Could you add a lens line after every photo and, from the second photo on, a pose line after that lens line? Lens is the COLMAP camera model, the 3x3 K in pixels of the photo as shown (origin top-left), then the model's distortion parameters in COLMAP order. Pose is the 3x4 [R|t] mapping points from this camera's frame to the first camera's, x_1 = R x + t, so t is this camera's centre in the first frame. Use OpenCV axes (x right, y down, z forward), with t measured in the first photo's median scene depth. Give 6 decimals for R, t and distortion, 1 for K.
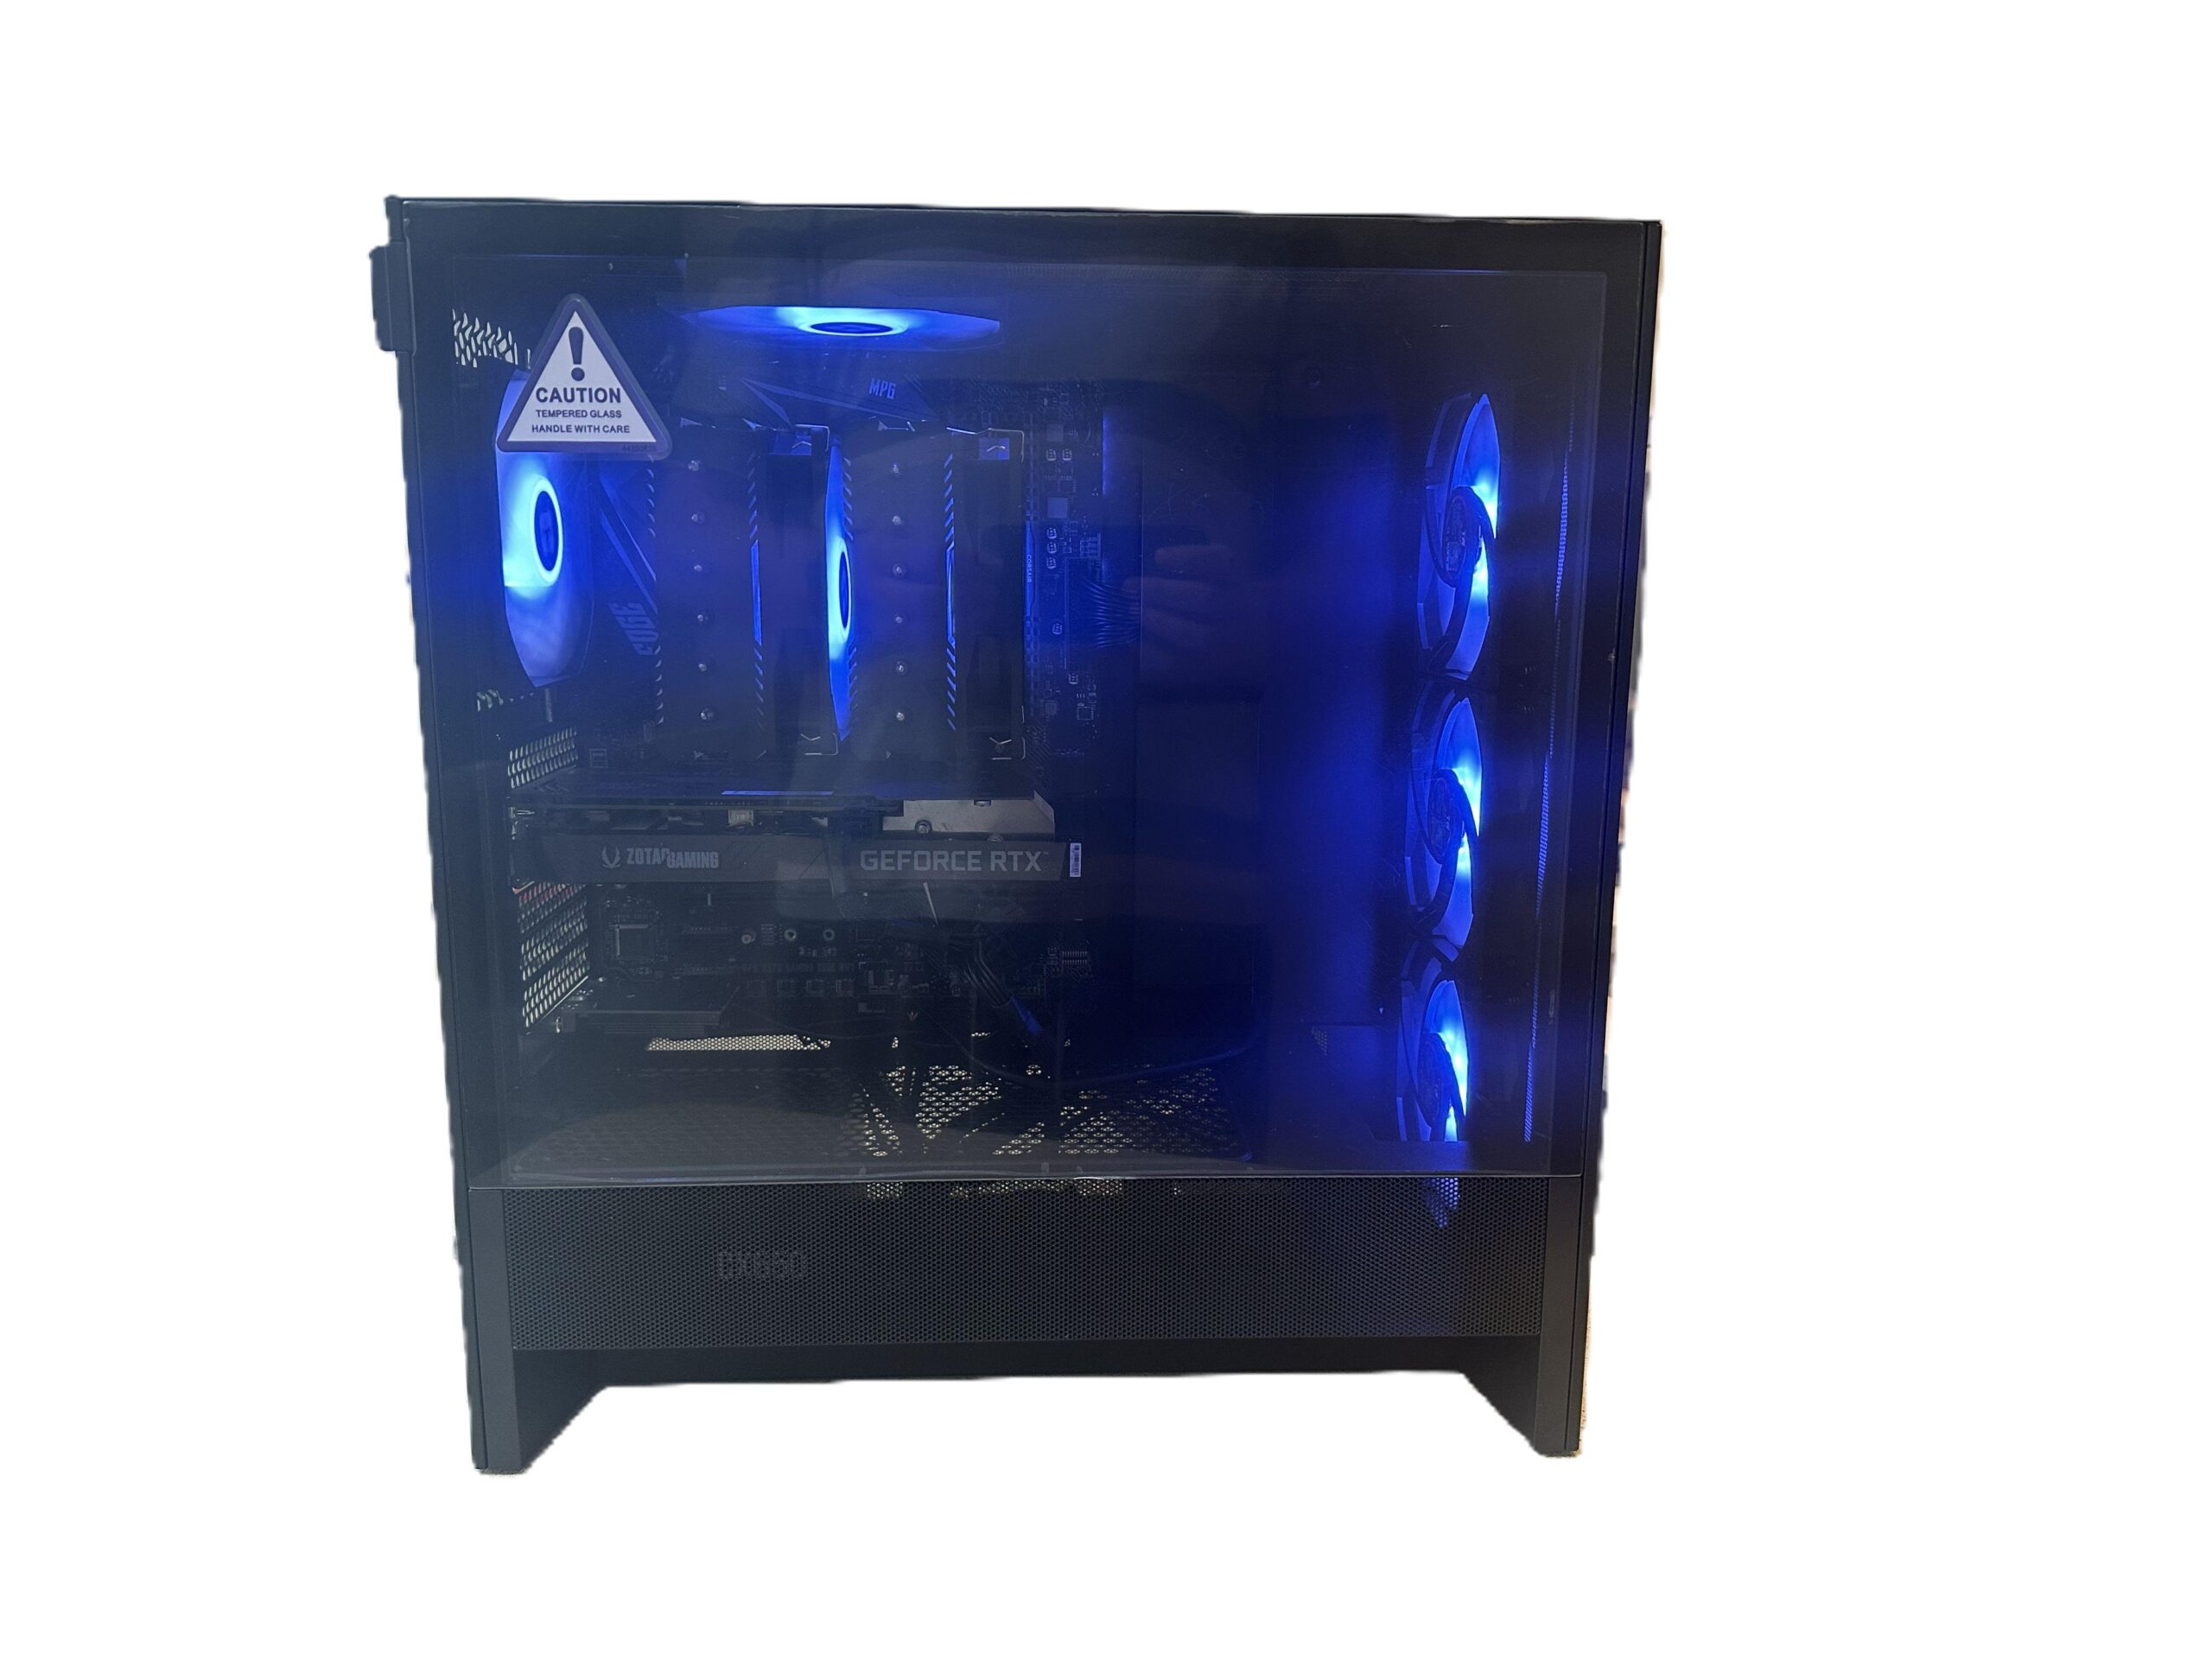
lens RADIAL K [[1611.1, 0, 1126.9], [0, 1611.1, 853.0], [0, 0, 1]] dist [0.009343, -0.013102]
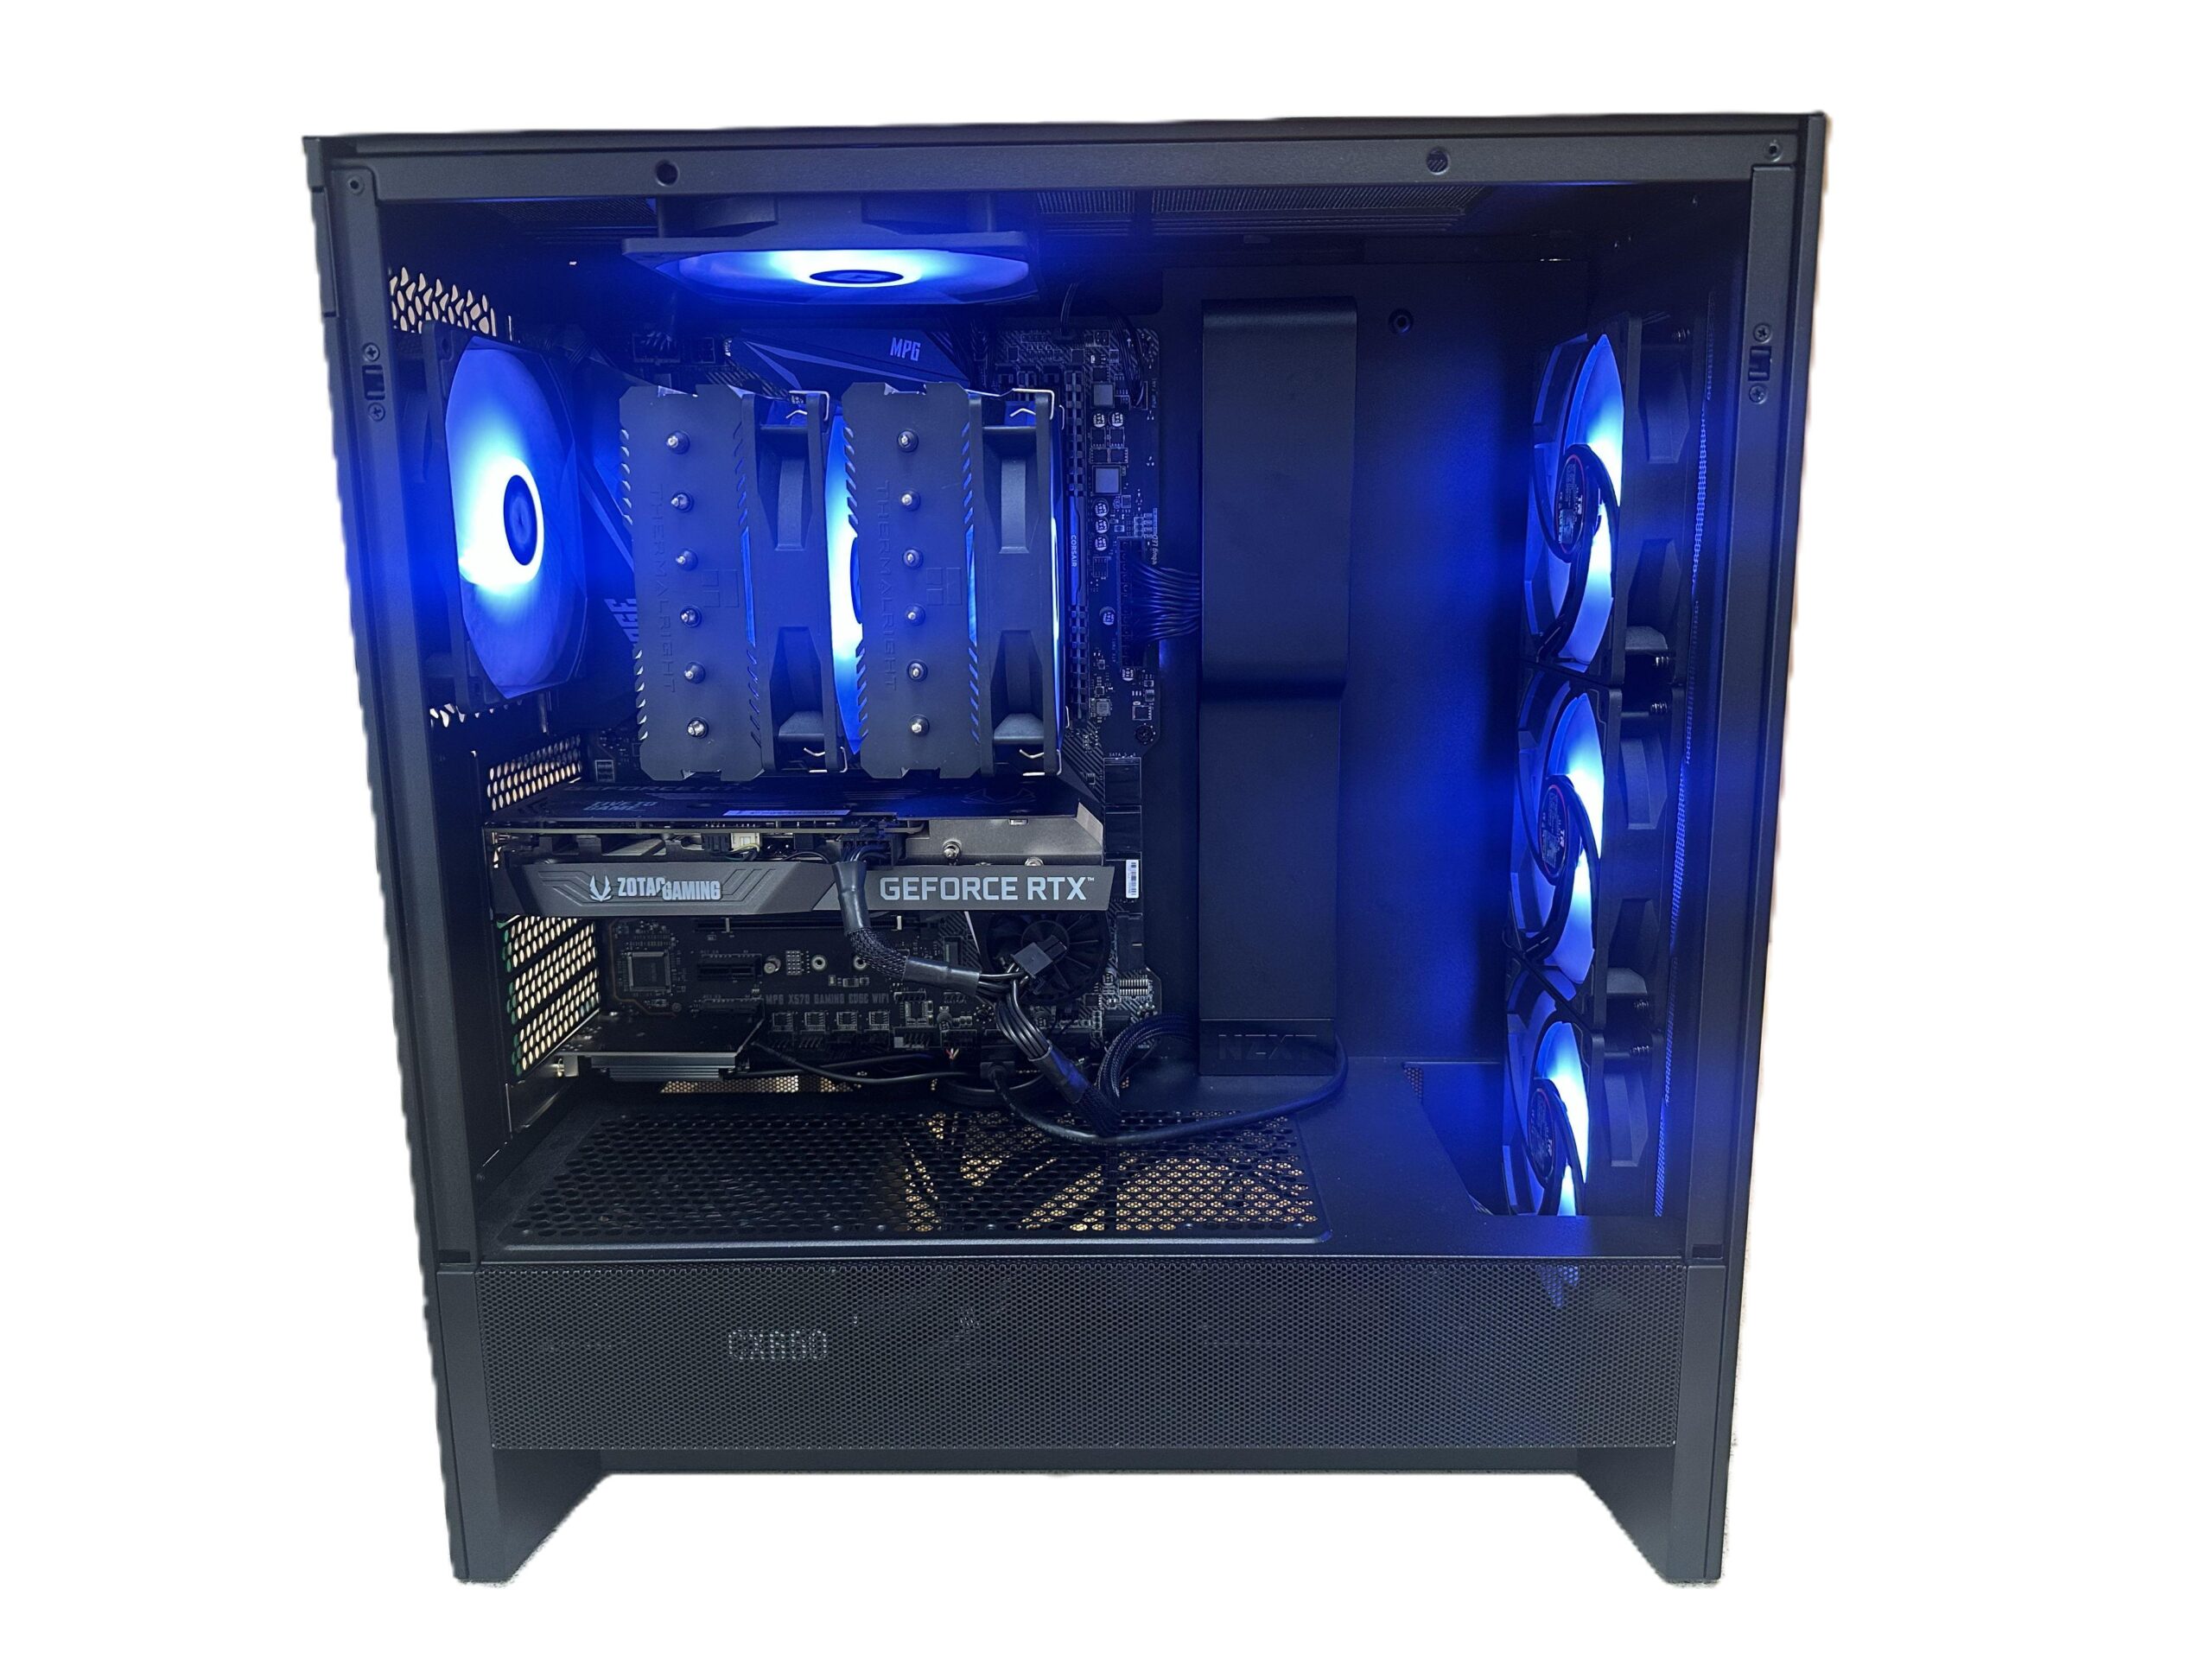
lens RADIAL K [[1611.1, 0, 1107.1], [0, 1611.1, 850.3], [0, 0, 1]] dist [0.009343, -0.013102]
pose [[0.997144, -0.006524, -0.075245, 0.022320], [0.007705, 0.999852, 0.015413, -0.026985], [0.075133, -0.015948, 0.997046, 0.125768]]
